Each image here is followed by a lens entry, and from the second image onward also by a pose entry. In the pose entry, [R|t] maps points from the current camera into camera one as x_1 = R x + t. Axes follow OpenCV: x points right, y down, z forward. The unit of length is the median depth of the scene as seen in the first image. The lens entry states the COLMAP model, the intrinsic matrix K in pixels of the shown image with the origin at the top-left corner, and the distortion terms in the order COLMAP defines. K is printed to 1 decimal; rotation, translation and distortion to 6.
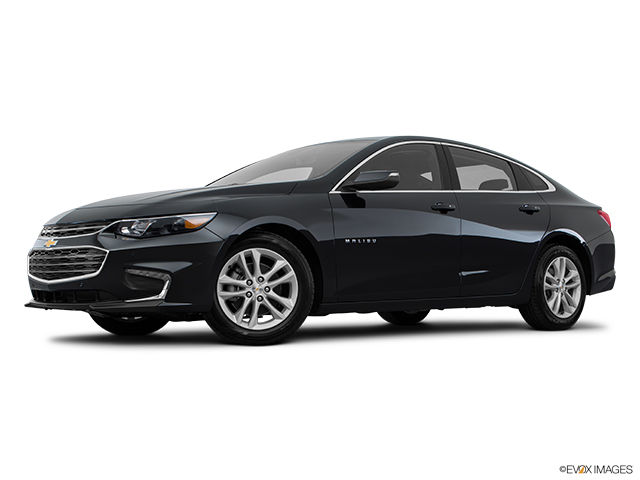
lens RADIAL K [[858.7, 0, 326.9], [0, 858.7, 241.2], [0, 0, 1]] dist [0.008384, 0.000000]
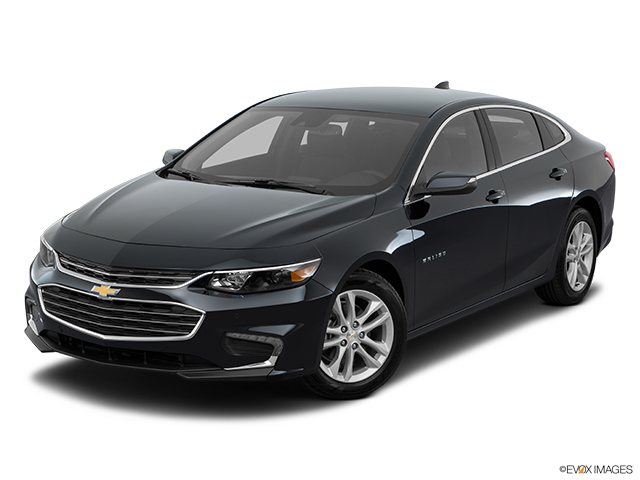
lens RADIAL K [[1205.8, 0, 315.7], [0, 1205.8, 244.6], [0, 0, 1]] dist [0.039900, 0.000000]
pose [[0.964498, -0.027621, 0.262642, -0.430908], [-0.026198, 0.979603, 0.199228, -0.274660], [-0.262788, -0.199036, 0.944101, -0.123604]]
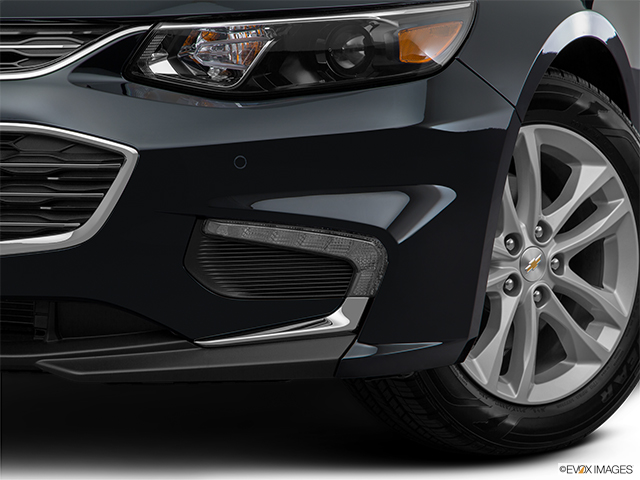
lens RADIAL K [[1870.6, 0, 318.0], [0, 1870.6, 243.0], [0, 0, 1]] dist [0.384282, 0.000000]
pose [[0.914386, -0.027335, 0.403919, -0.403870], [-0.030045, 0.990385, 0.135037, -0.035711], [-0.403726, -0.135612, 0.904773, 0.445677]]
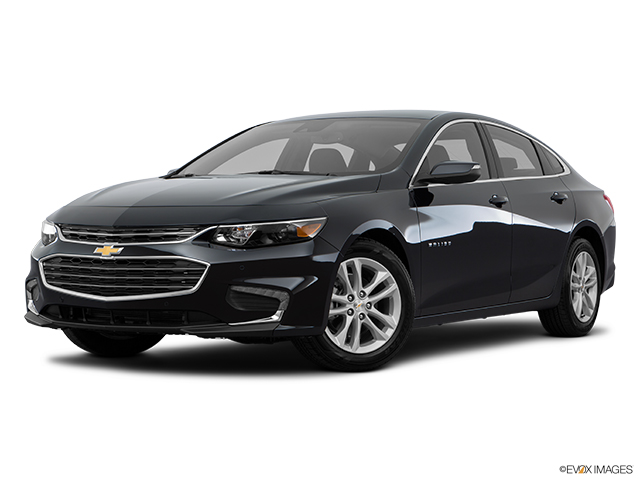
lens RADIAL K [[1205.8, 0, 323.0], [0, 1205.8, 239.6], [0, 0, 1]] dist [0.039900, 0.000000]
pose [[0.961485, 0.004085, 0.274826, -0.440902], [-0.017193, 0.998825, 0.045302, -0.062655], [-0.274318, -0.048282, 0.960426, -0.136251]]
